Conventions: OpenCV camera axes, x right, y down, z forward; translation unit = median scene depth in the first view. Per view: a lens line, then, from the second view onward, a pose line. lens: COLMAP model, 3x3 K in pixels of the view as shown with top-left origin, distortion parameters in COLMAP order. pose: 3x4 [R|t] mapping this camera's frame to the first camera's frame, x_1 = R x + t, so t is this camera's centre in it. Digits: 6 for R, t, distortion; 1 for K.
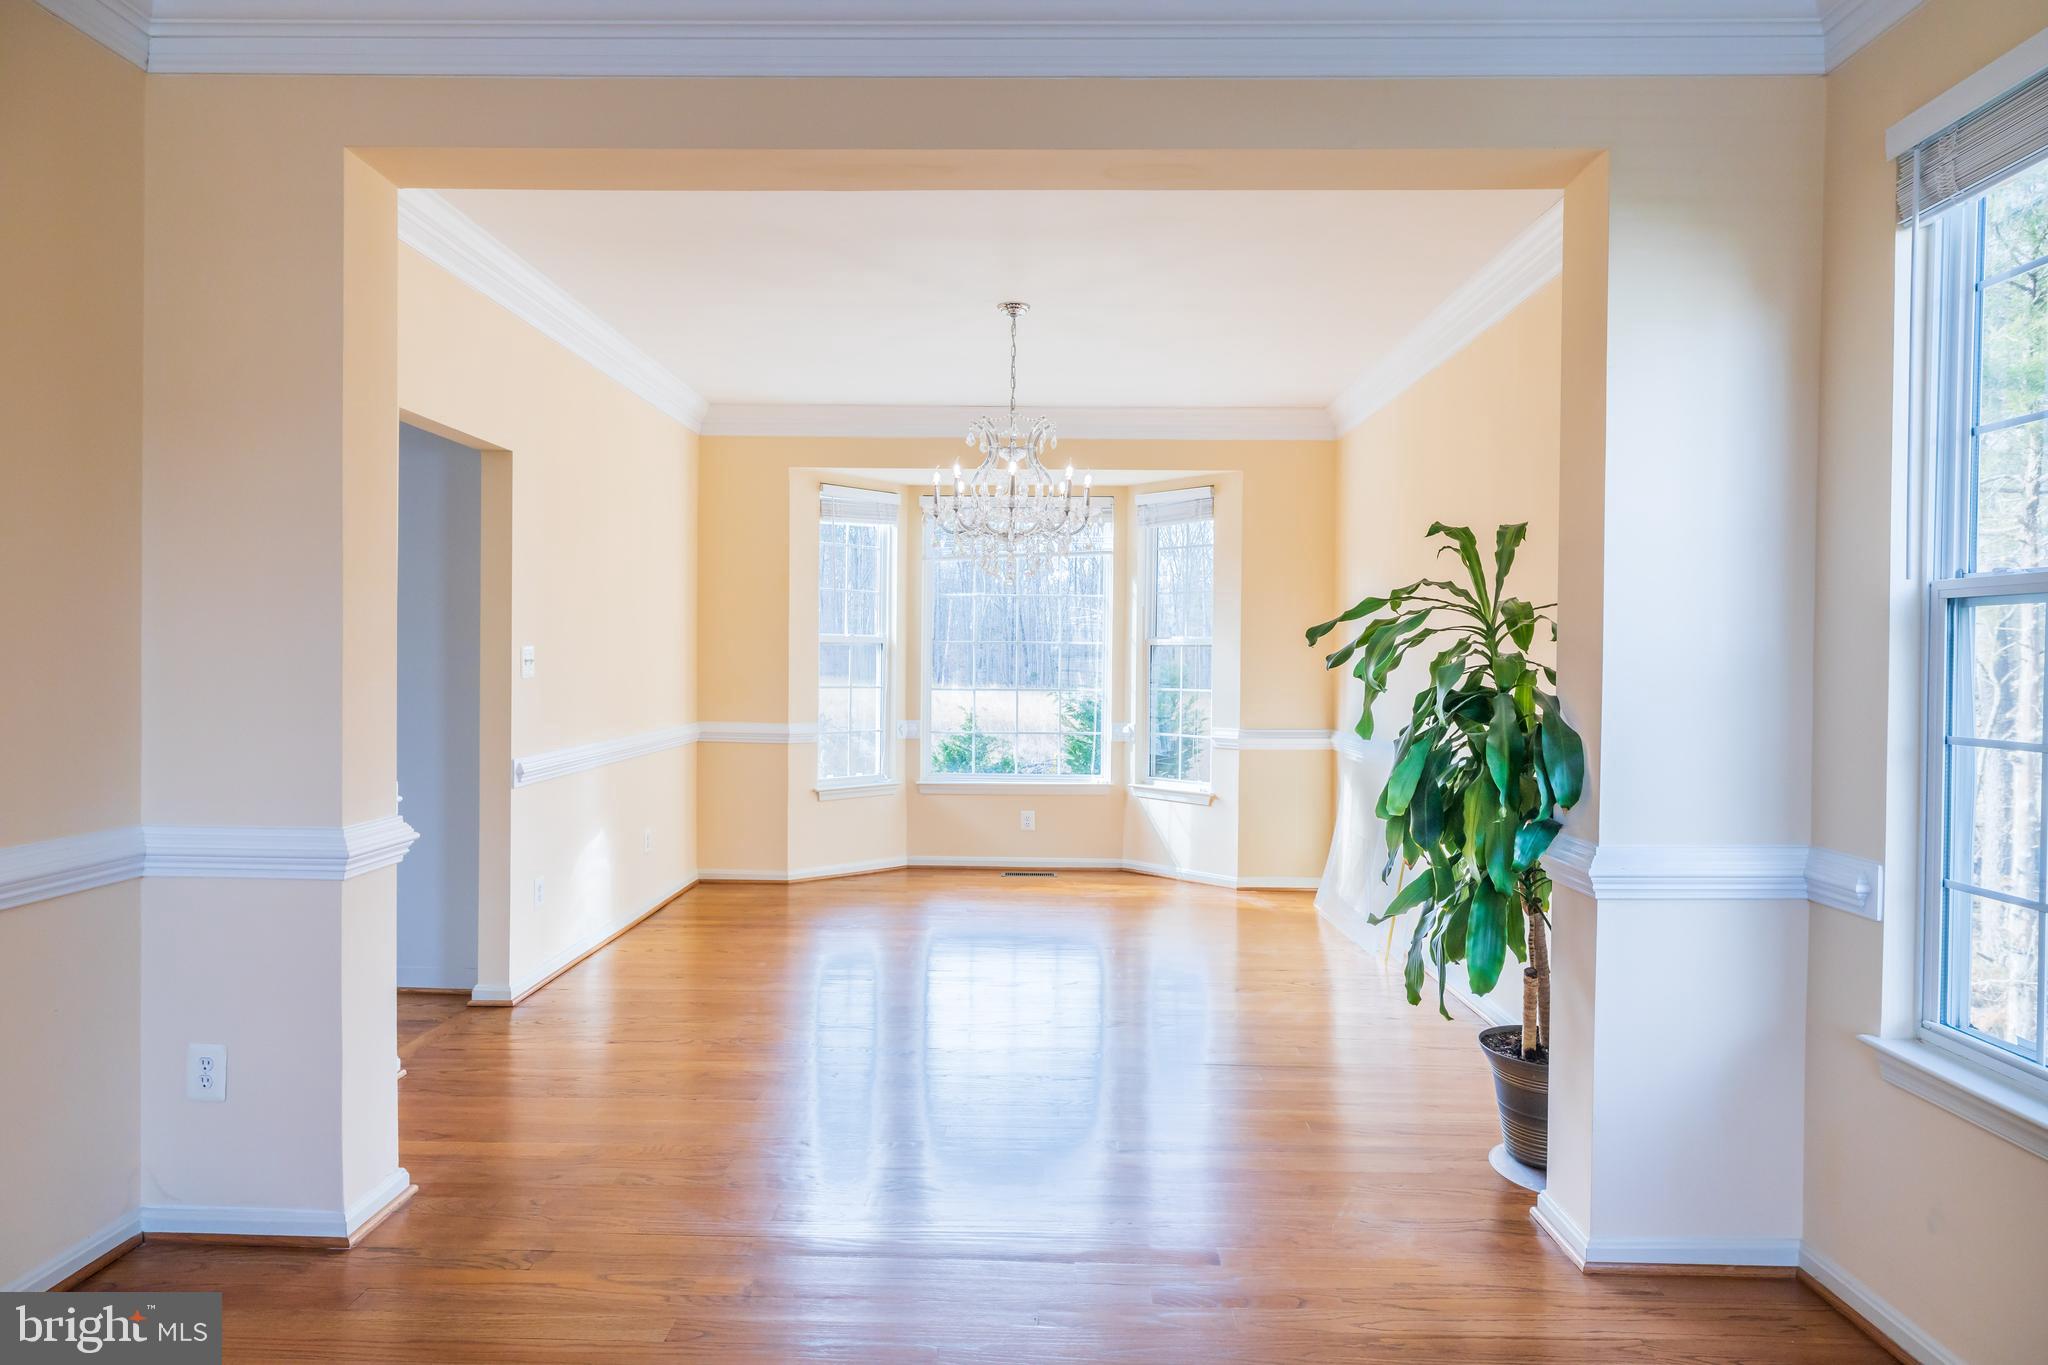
lens RADIAL K [[1245.7, 0, 1084.5], [0, 1245.7, 676.0], [0, 0, 1]] dist [-0.009604, 0.003273]
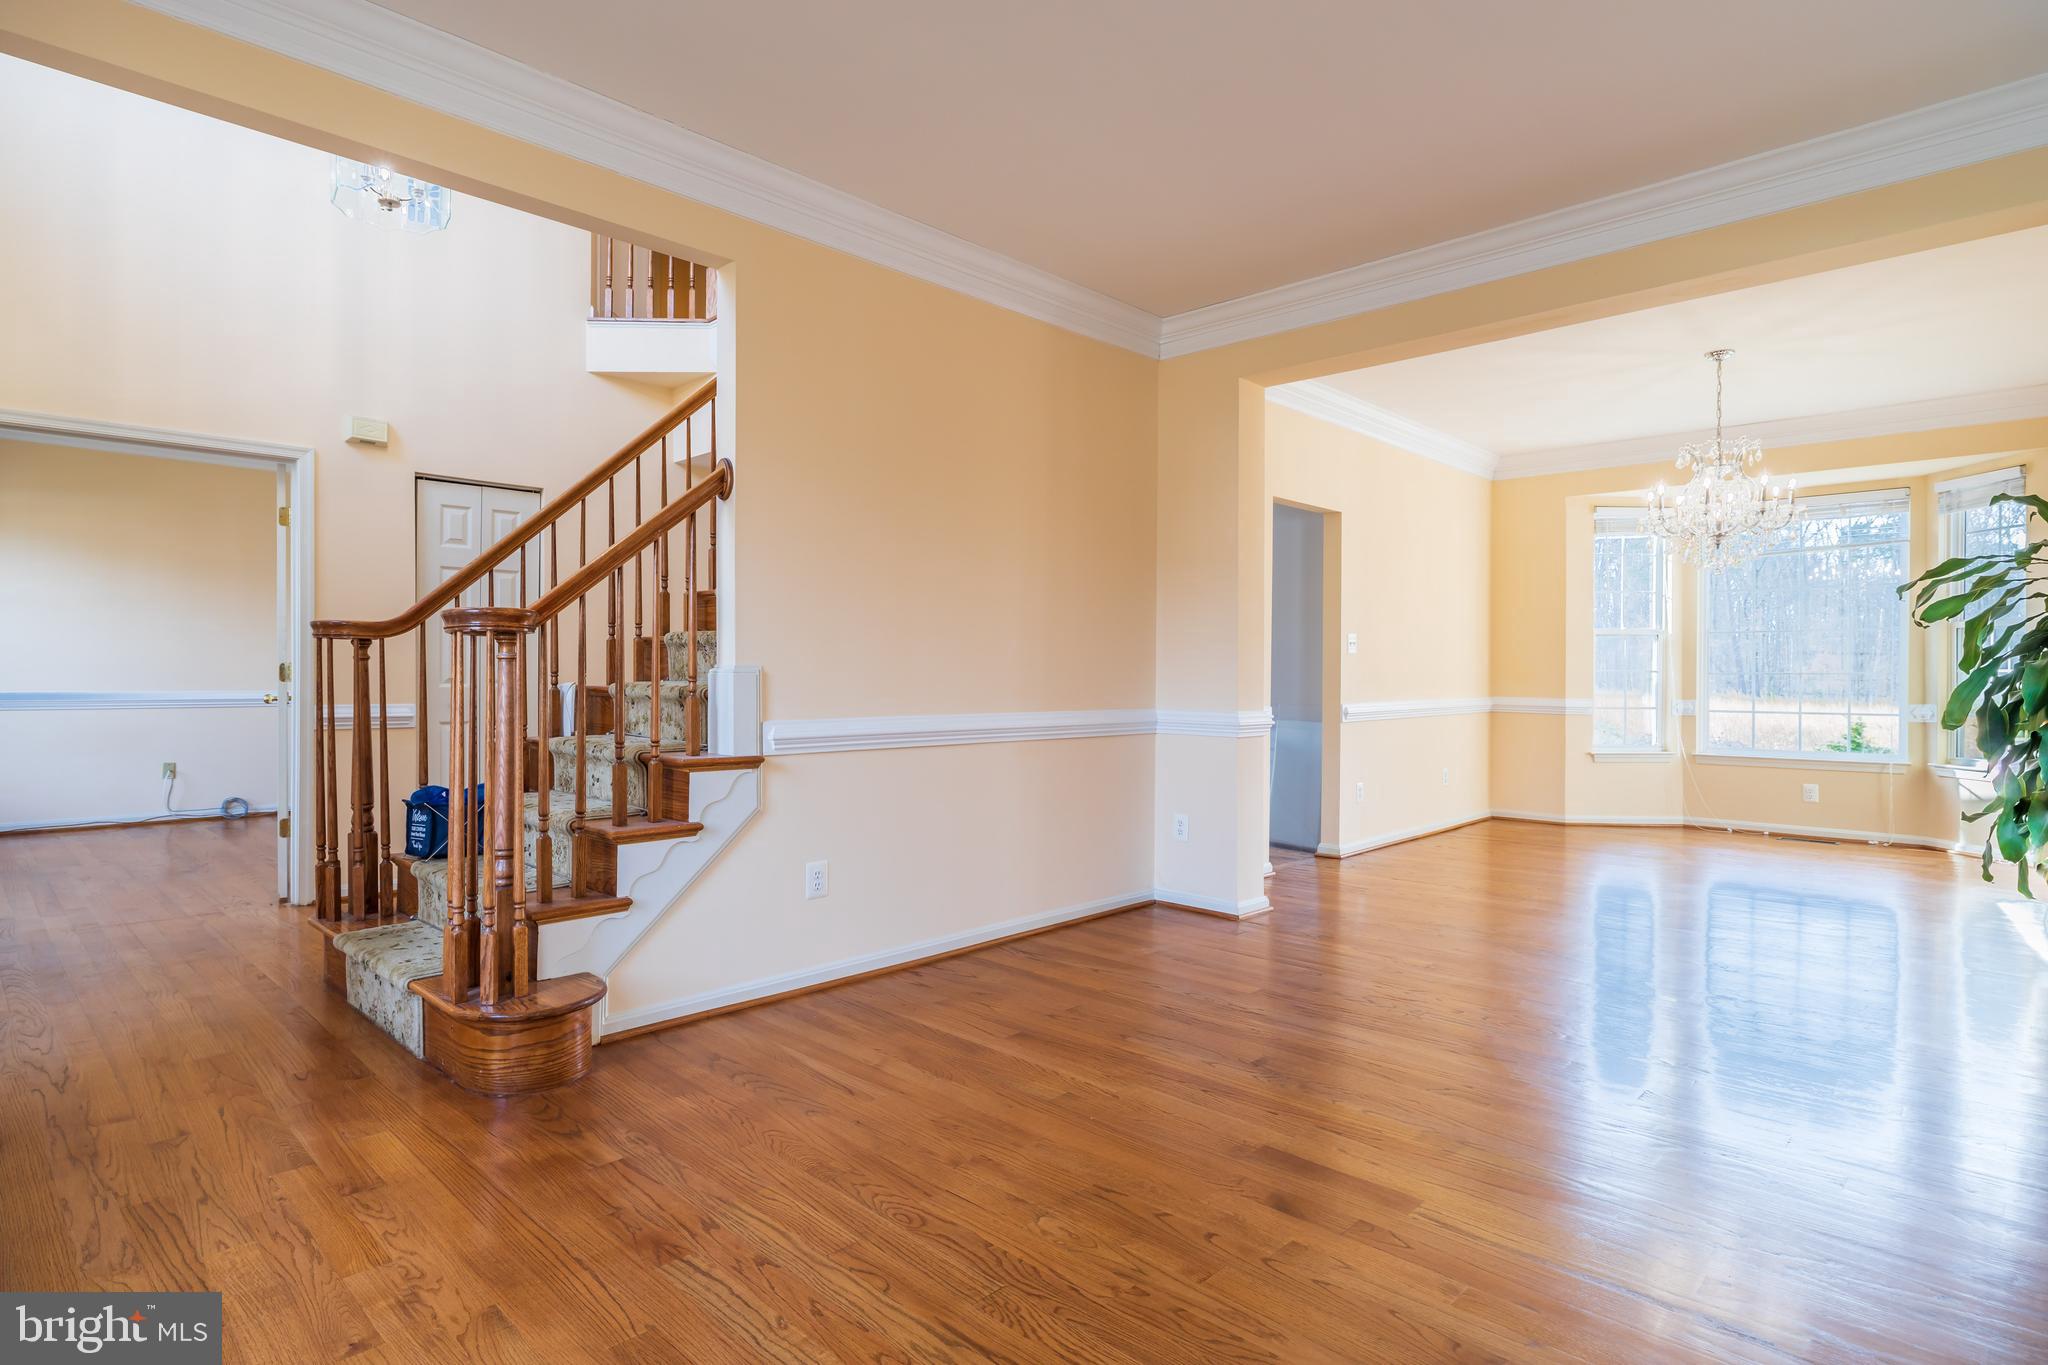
lens RADIAL K [[1104.5, 0, 993.1], [0, 1104.5, 661.5], [0, 0, 1]] dist [0.010010, -0.000690]
pose [[0.699751, -0.011224, -0.714299, 0.297389], [-0.009736, 0.999634, -0.025245, 0.064678], [0.714321, 0.024619, 0.699386, -0.385564]]
